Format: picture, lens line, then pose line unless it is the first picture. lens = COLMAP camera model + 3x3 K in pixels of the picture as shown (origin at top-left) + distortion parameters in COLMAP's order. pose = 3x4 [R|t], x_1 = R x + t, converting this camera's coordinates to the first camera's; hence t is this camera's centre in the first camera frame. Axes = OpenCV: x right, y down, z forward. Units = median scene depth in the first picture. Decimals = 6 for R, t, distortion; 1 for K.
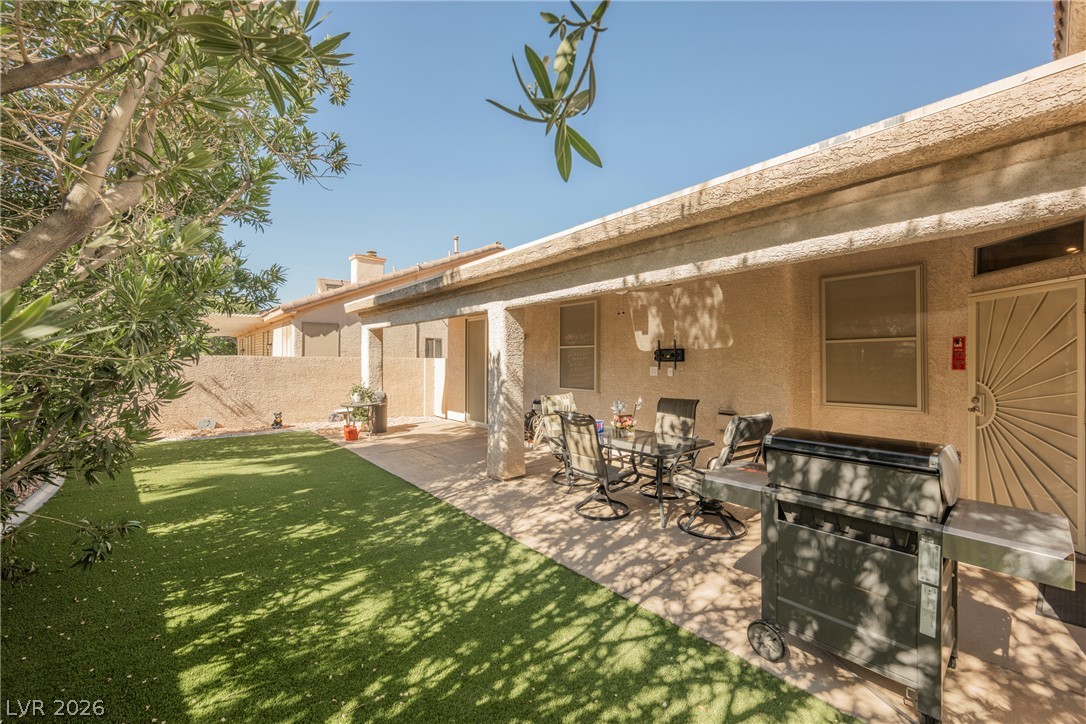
lens RADIAL K [[426.0, 0, 543.0], [0, 426.0, 362.0], [0, 0, 1]] dist [0.001160, 0.000436]
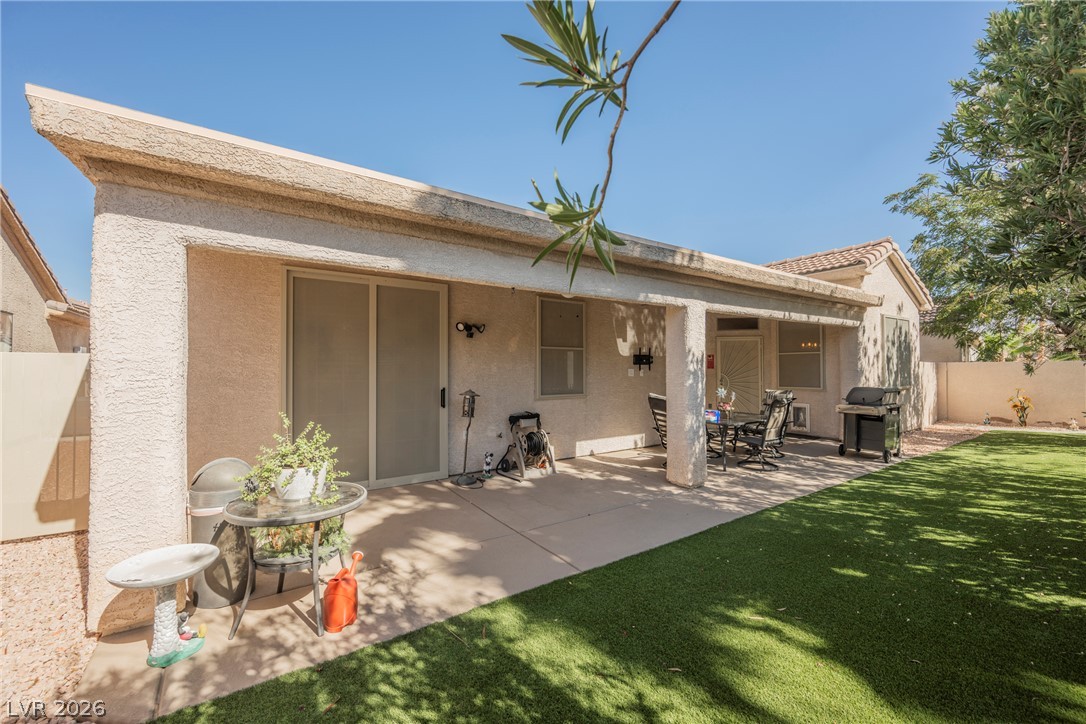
lens RADIAL K [[435.8, 0, 546.9], [0, 435.8, 362.7], [0, 0, 1]] dist [-0.000256, 0.000101]
pose [[0.095309, 0.015108, 0.995333, -1.555716], [0.002749, 0.999877, -0.015440, 0.017385], [-0.995444, 0.004207, 0.095256, 1.738174]]
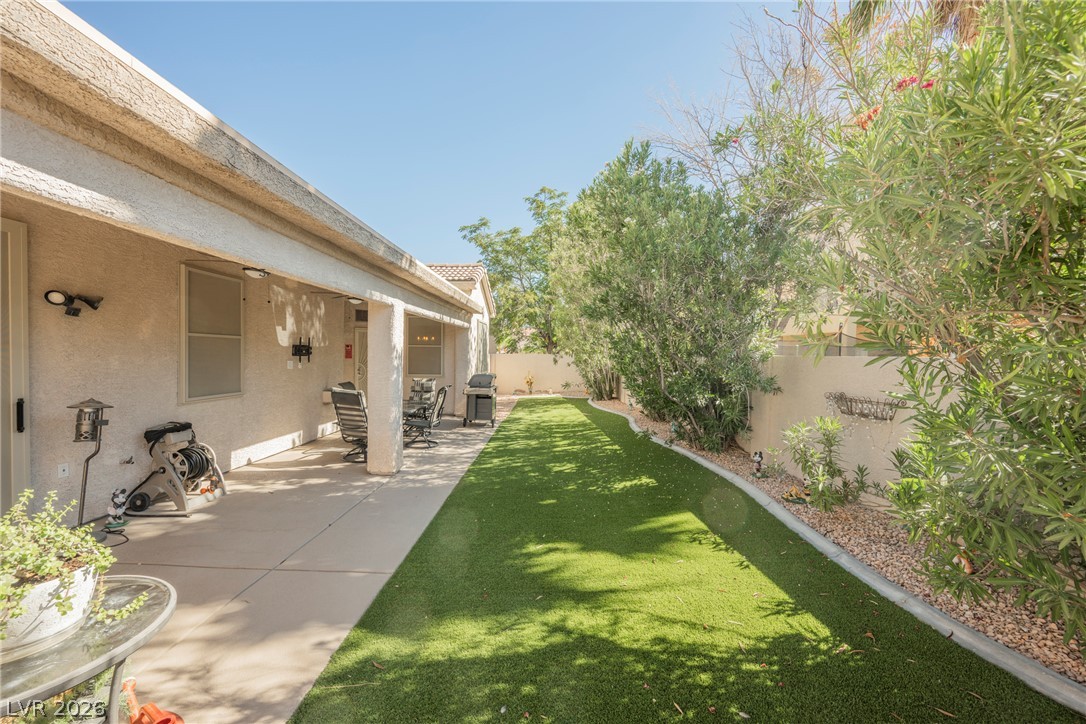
lens RADIAL K [[424.1, 0, 543.0], [0, 424.1, 362.0], [0, 0, 1]] dist [-0.001758, -0.000274]
pose [[-0.751345, -0.020871, 0.659579, -1.467449], [-0.012033, 0.999767, 0.017928, -0.020869], [-0.659800, 0.005534, -0.751421, 2.154887]]
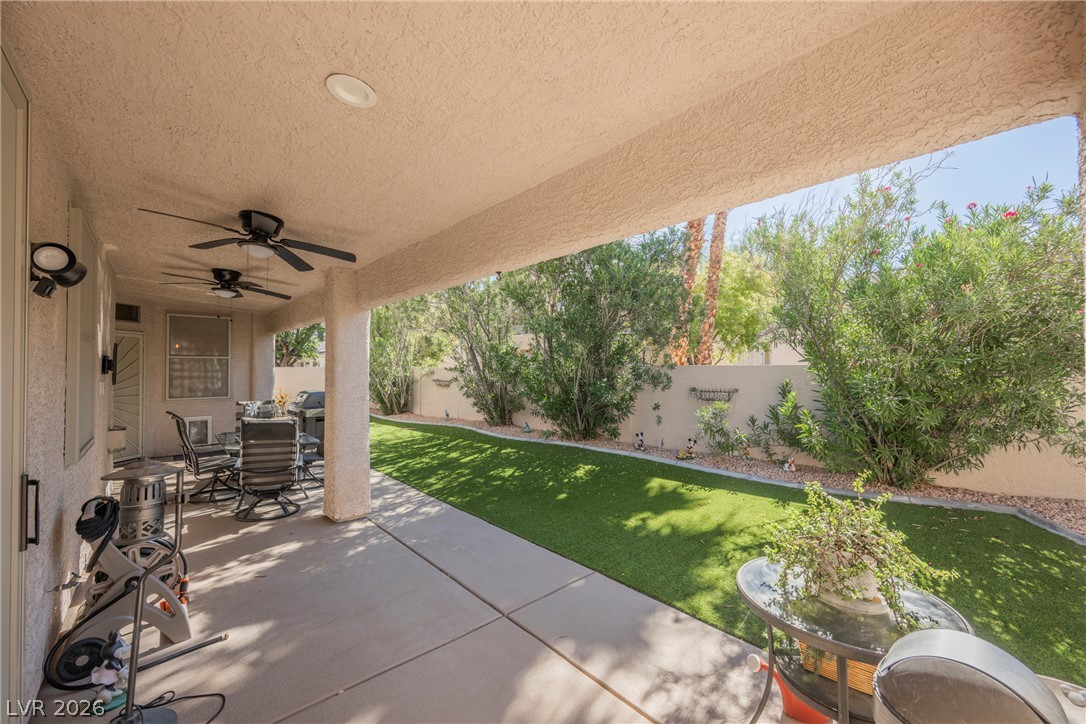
lens RADIAL K [[422.5, 0, 545.4], [0, 422.5, 361.9], [0, 0, 1]] dist [-0.001787, -0.000250]
pose [[-0.999309, 0.000130, -0.037164, -0.616423], [0.000661, 0.999898, -0.014271, -0.016043], [0.037158, -0.014285, -0.999207, 2.588038]]
